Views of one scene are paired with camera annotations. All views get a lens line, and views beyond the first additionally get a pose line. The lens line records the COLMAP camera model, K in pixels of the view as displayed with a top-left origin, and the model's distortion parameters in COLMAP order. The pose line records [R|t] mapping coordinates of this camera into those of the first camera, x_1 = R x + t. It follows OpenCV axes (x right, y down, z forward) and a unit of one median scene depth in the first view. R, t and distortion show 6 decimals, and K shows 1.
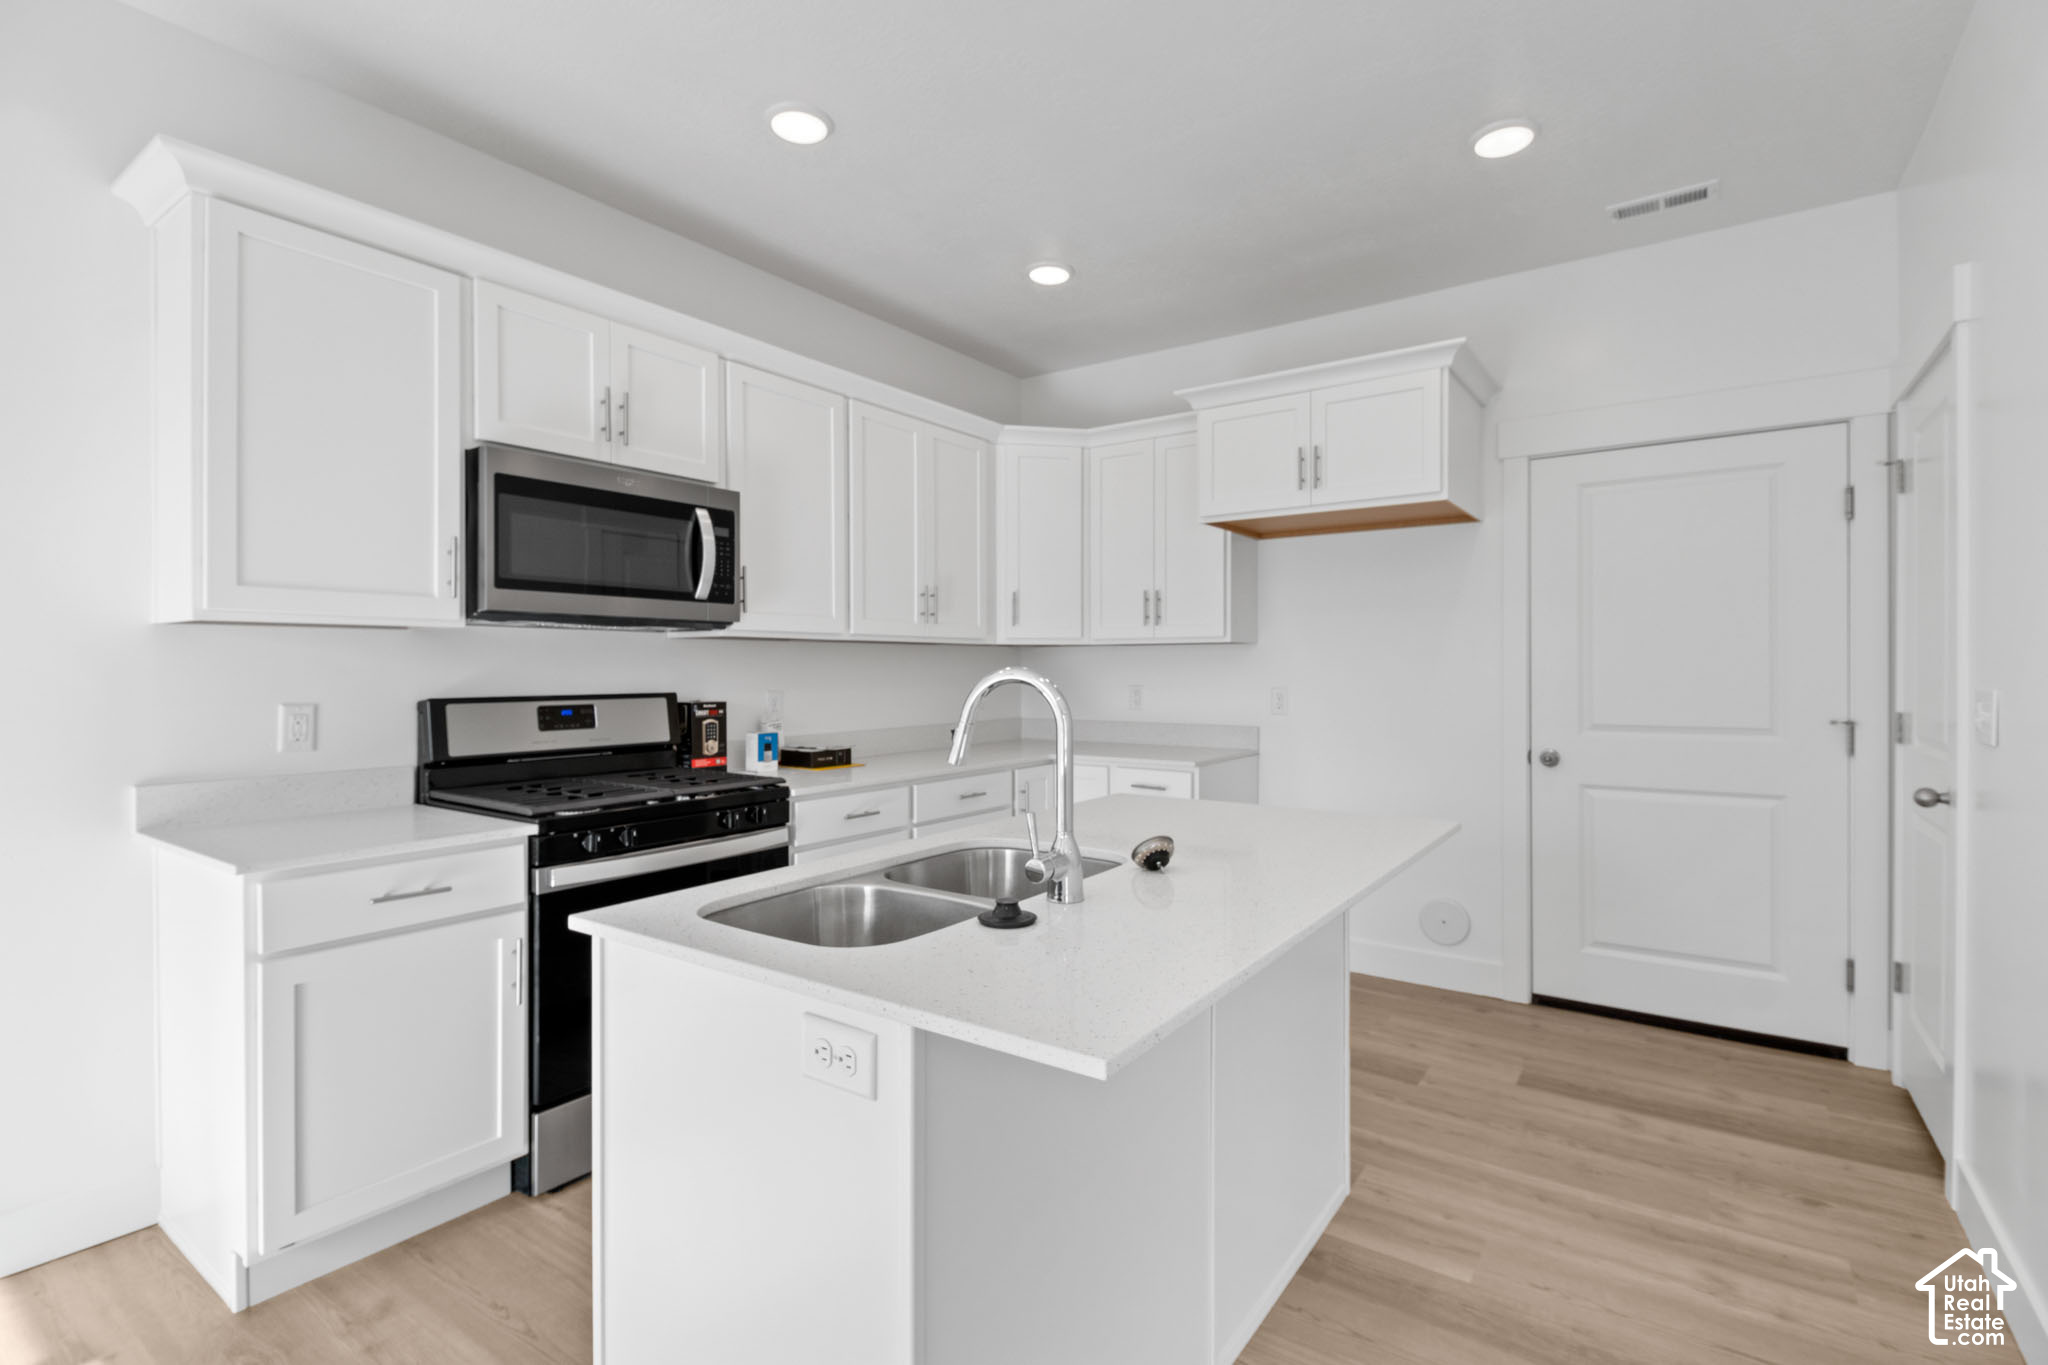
lens RADIAL K [[929.3, 0, 1039.6], [0, 929.3, 671.8], [0, 0, 1]] dist [-0.001329, -0.000776]
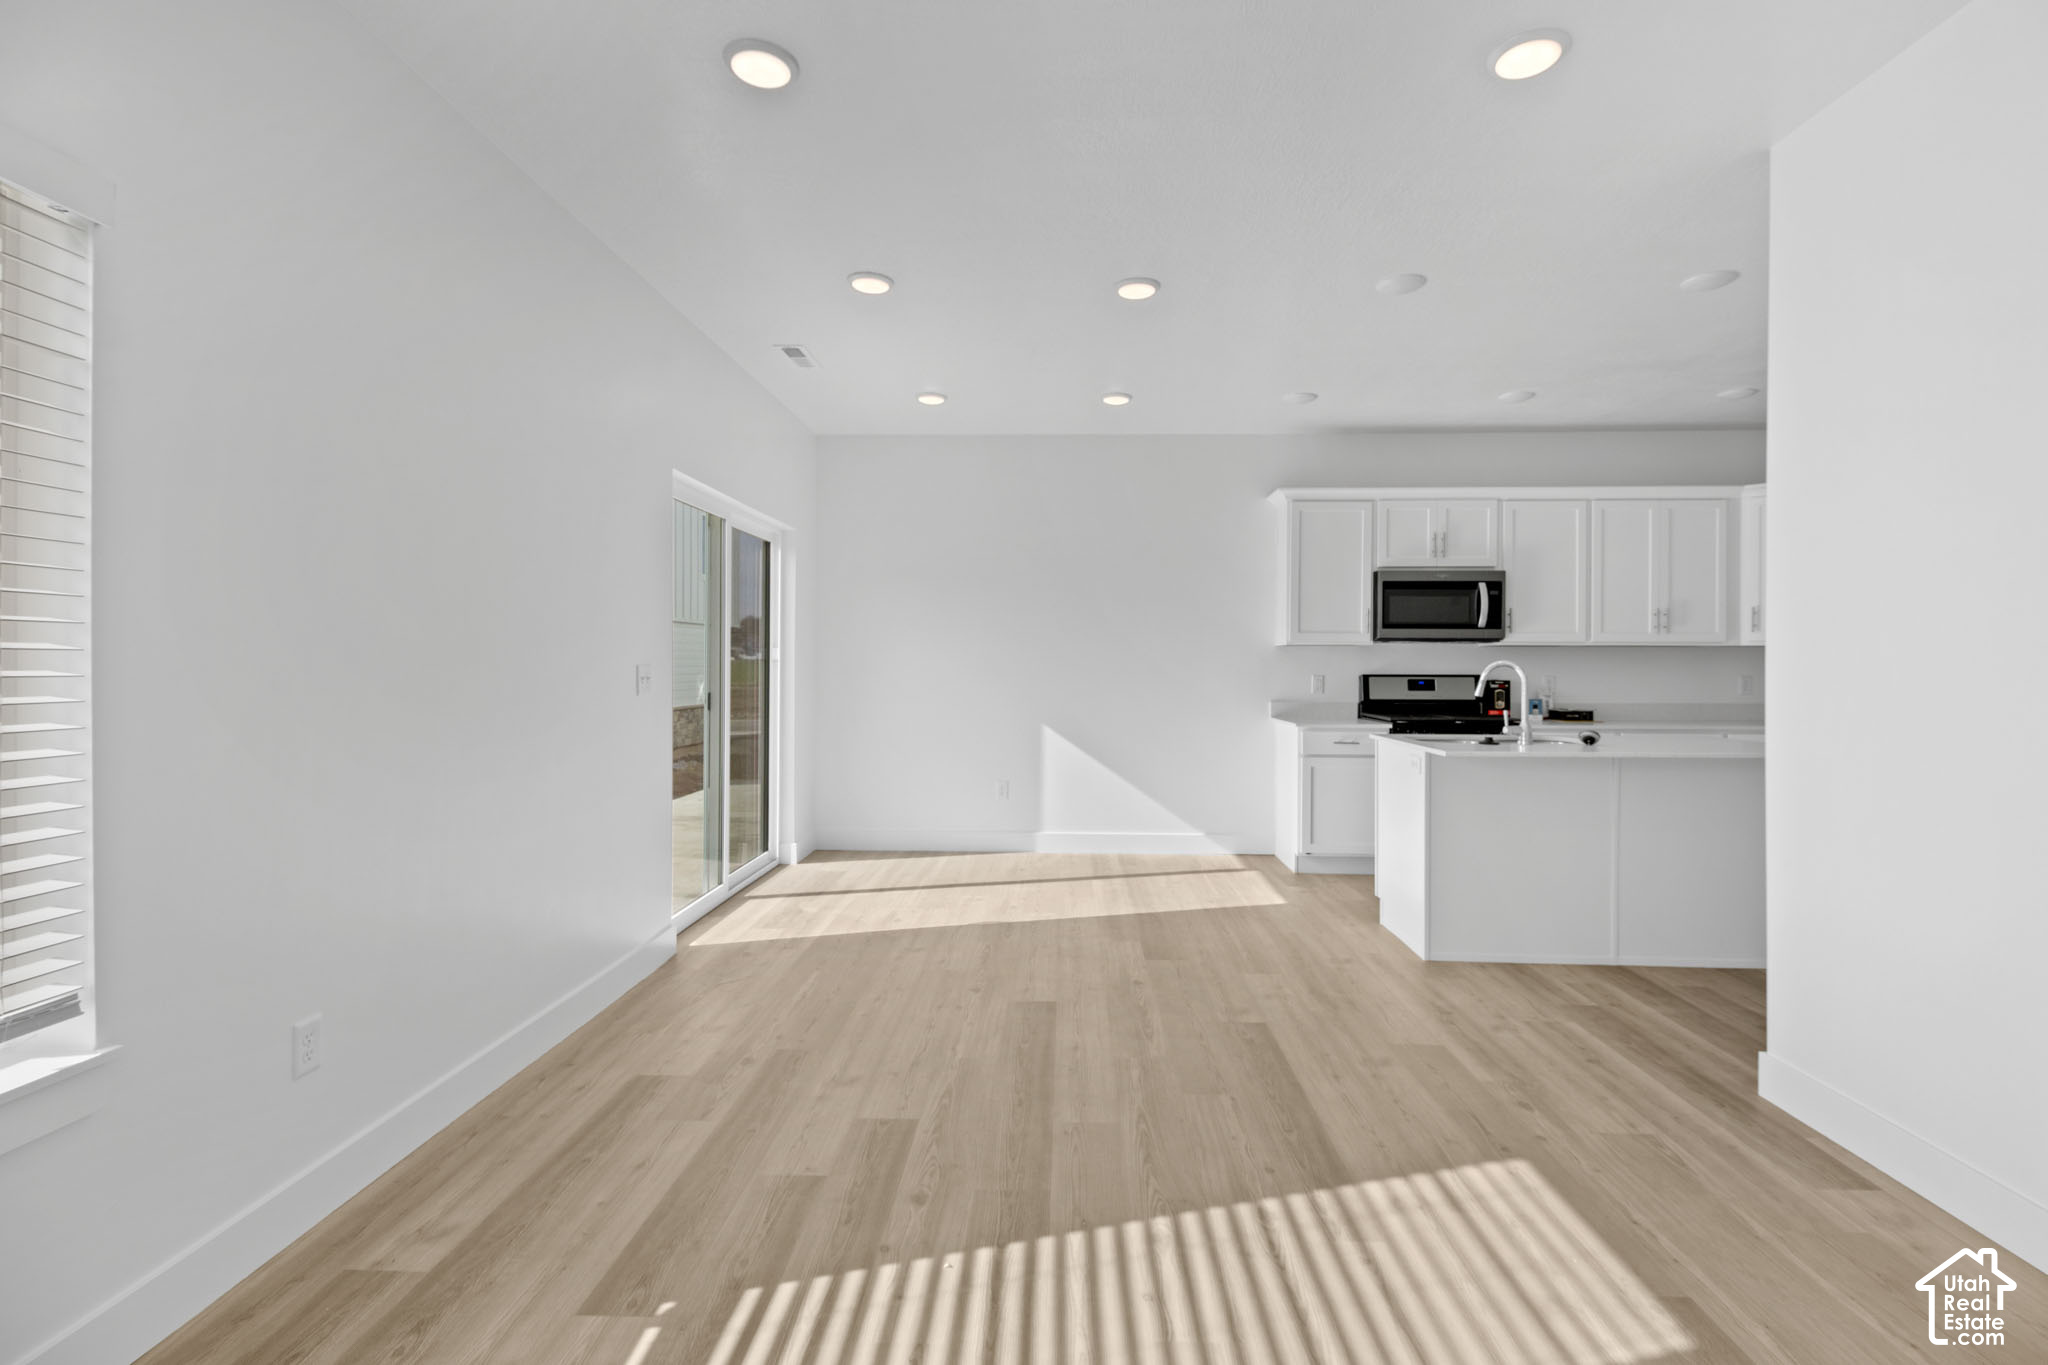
lens RADIAL K [[929.3, 0, 1031.0], [0, 929.3, 672.2], [0, 0, 1]] dist [-0.001329, -0.000776]
pose [[0.526243, 0.008876, -0.850288, 0.851167], [-0.007412, 0.999955, 0.005851, 0.014115], [0.850302, 0.003223, 0.526286, -0.905696]]
